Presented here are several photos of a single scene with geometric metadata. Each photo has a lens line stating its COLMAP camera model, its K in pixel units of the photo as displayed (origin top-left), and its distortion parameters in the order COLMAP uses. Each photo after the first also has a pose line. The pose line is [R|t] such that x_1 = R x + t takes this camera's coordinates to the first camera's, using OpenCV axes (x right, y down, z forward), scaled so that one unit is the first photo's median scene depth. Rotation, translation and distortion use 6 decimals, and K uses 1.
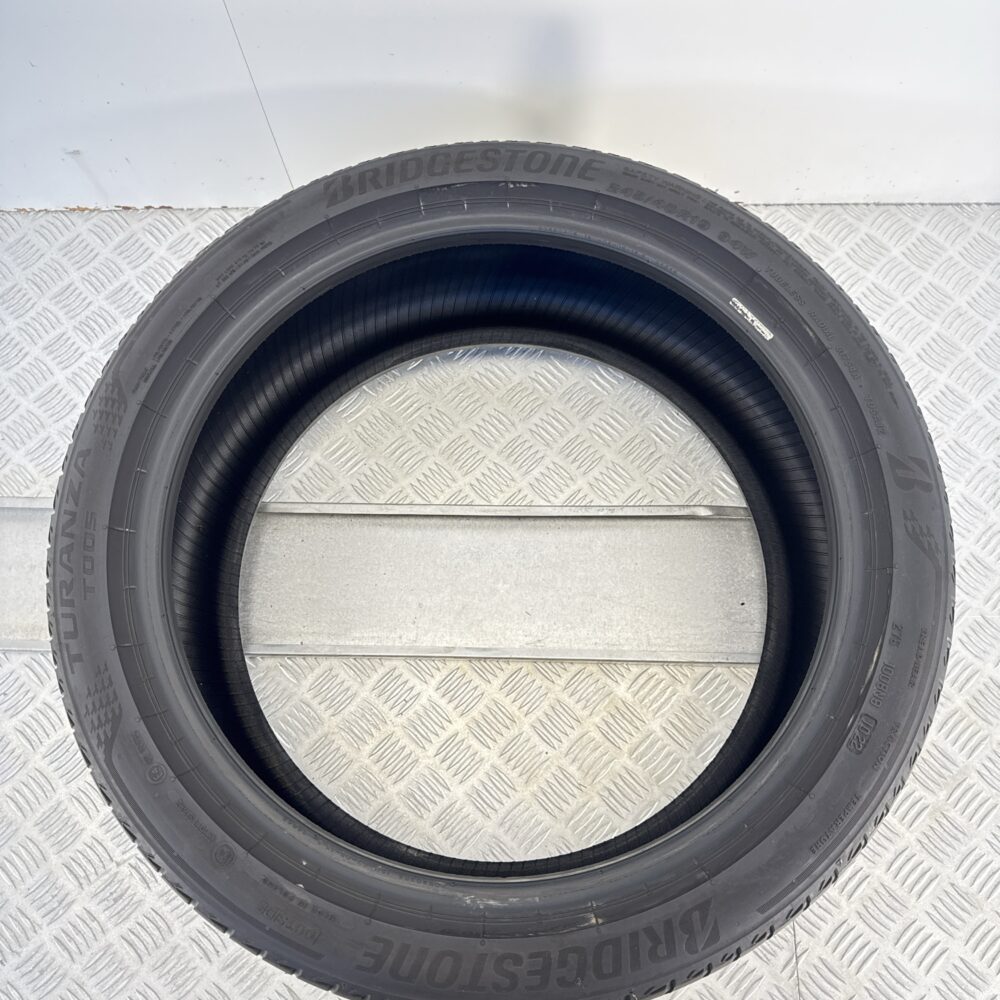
lens RADIAL K [[1008.7, 0, 500.0], [0, 1008.7, 511.4], [0, 0, 1]] dist [0.171520, -0.302944]
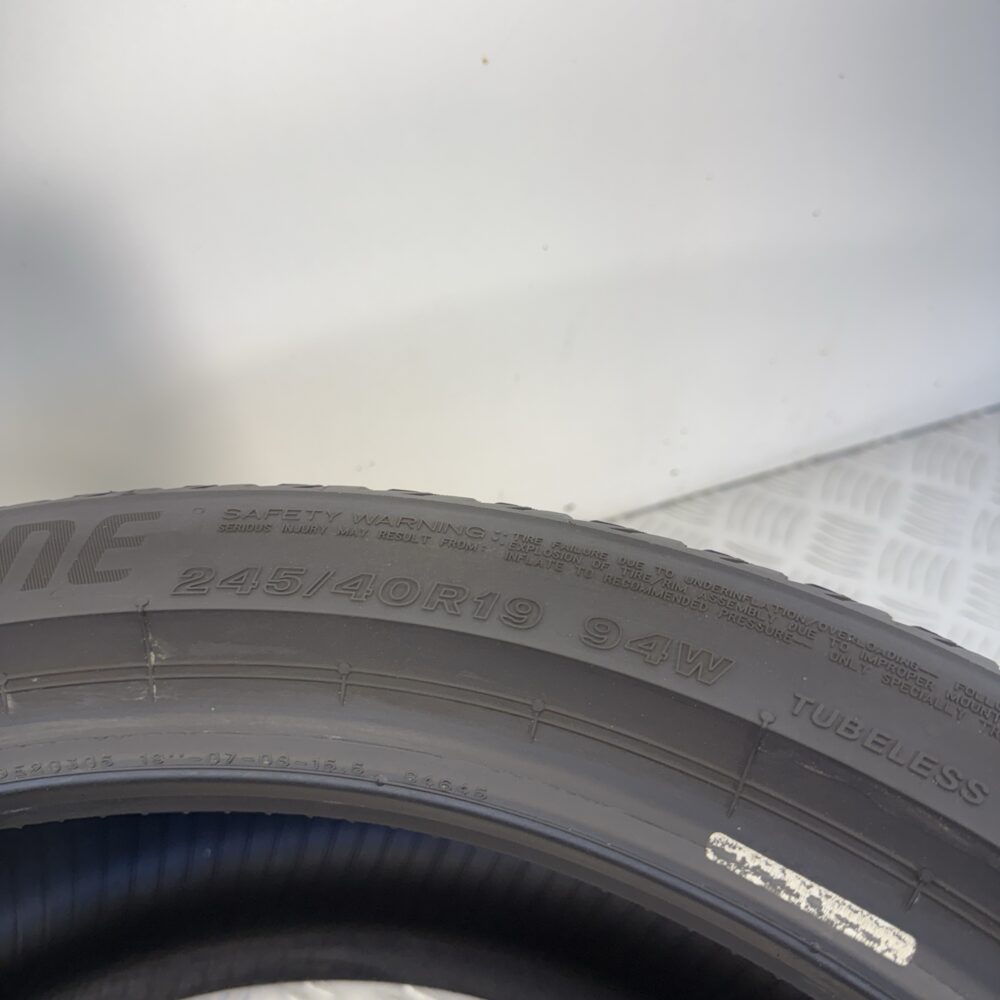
lens RADIAL K [[1008.7, 0, 500.0], [0, 1008.7, 511.4], [0, 0, 1]] dist [0.171520, -0.302944]
pose [[0.962844, -0.269907, -0.009042, 0.204015], [0.244731, 0.886209, -0.393371, -0.195604], [0.114187, 0.376541, 0.919336, 0.729881]]
